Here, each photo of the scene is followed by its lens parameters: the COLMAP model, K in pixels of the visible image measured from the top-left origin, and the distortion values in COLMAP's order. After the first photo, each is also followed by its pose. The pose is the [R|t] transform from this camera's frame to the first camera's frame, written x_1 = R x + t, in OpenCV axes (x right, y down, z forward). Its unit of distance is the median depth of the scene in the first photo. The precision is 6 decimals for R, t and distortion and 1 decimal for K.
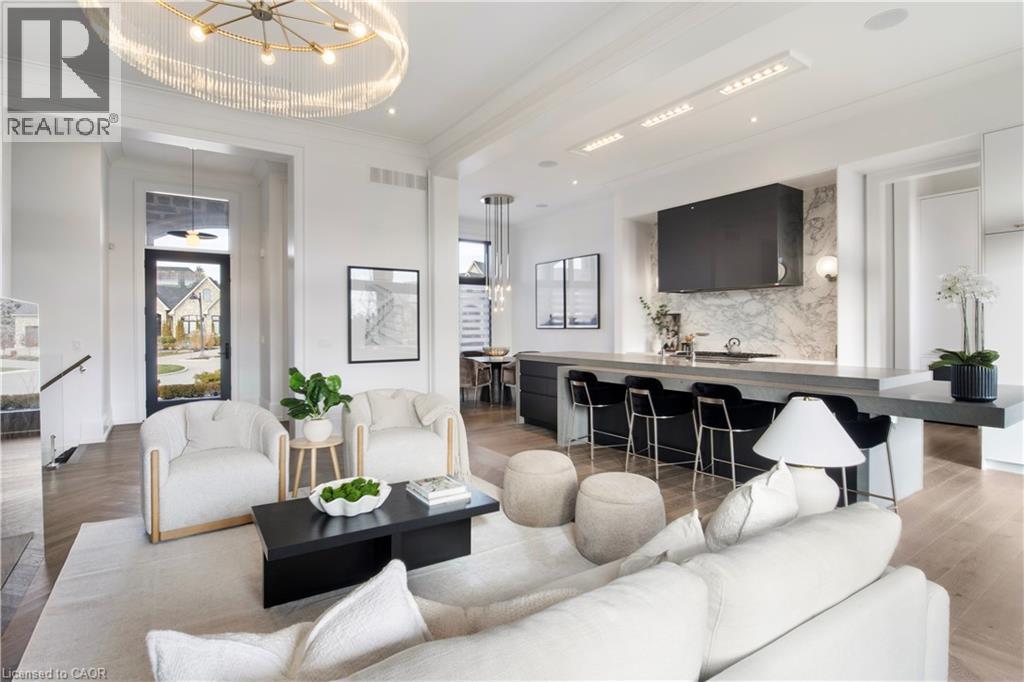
lens RADIAL K [[506.5, 0, 514.4], [0, 506.5, 336.3], [0, 0, 1]] dist [-0.024302, 0.000102]
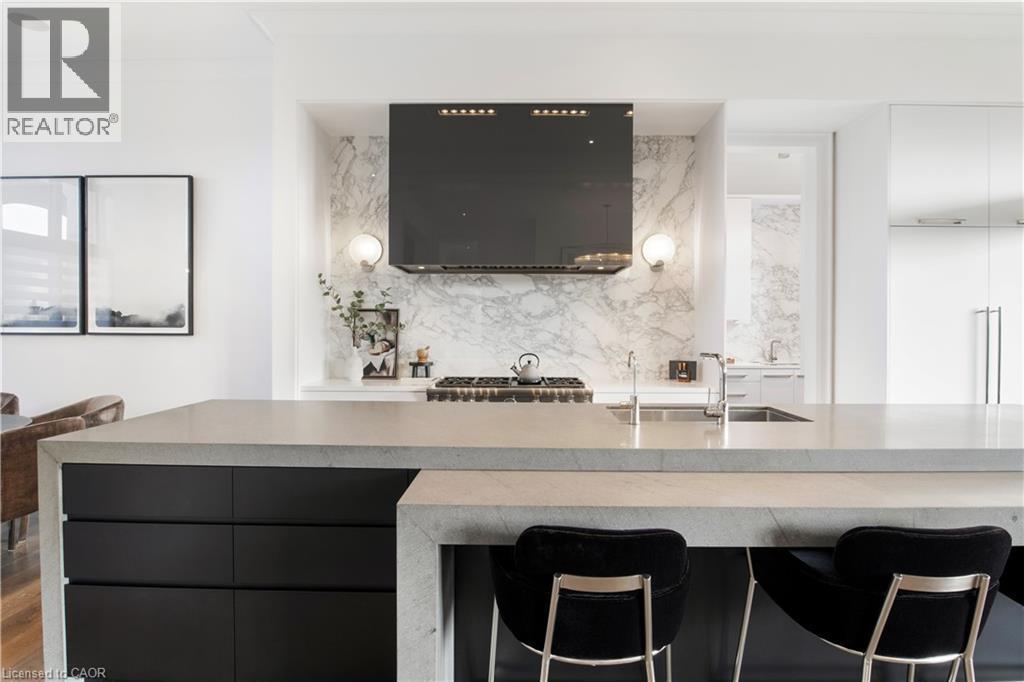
lens RADIAL K [[506.5, 0, 514.4], [0, 506.5, 336.3], [0, 0, 1]] dist [-0.024302, 0.000102]
pose [[0.571221, -0.004291, 0.820785, -0.056606], [0.006464, 0.999979, 0.000729, -0.015891], [-0.820771, 0.004890, 0.571237, 0.621138]]
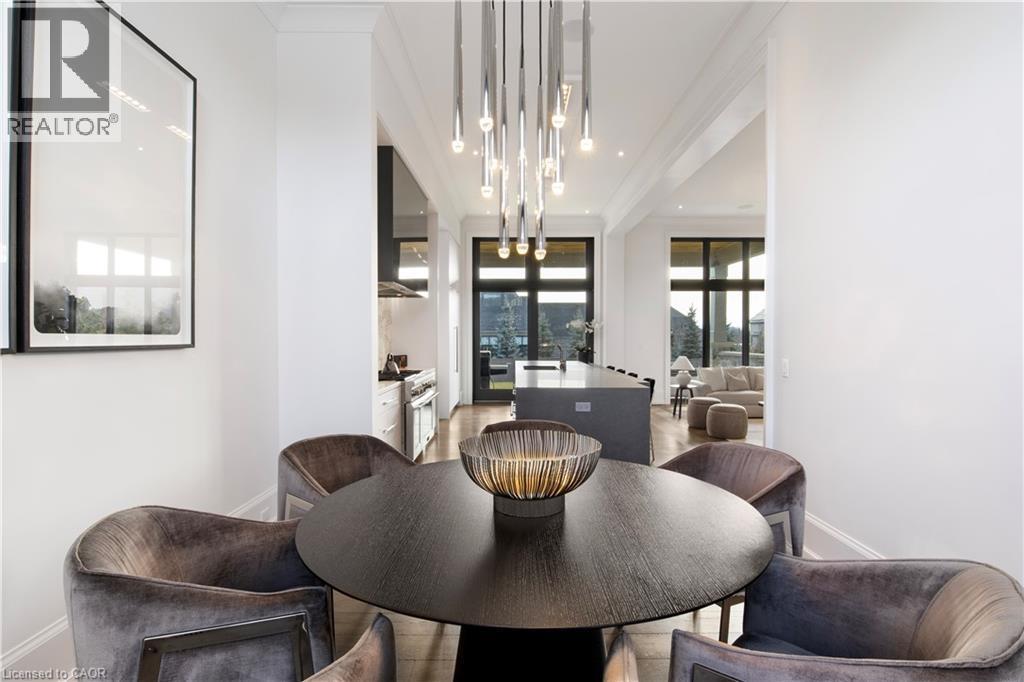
lens RADIAL K [[506.5, 0, 514.4], [0, 506.5, 336.3], [0, 0, 1]] dist [-0.024302, 0.000102]
pose [[-0.834073, 0.001289, 0.551653, -0.172375], [0.010015, 0.999868, 0.012805, -0.029339], [-0.551563, 0.016205, -0.833976, 1.451700]]
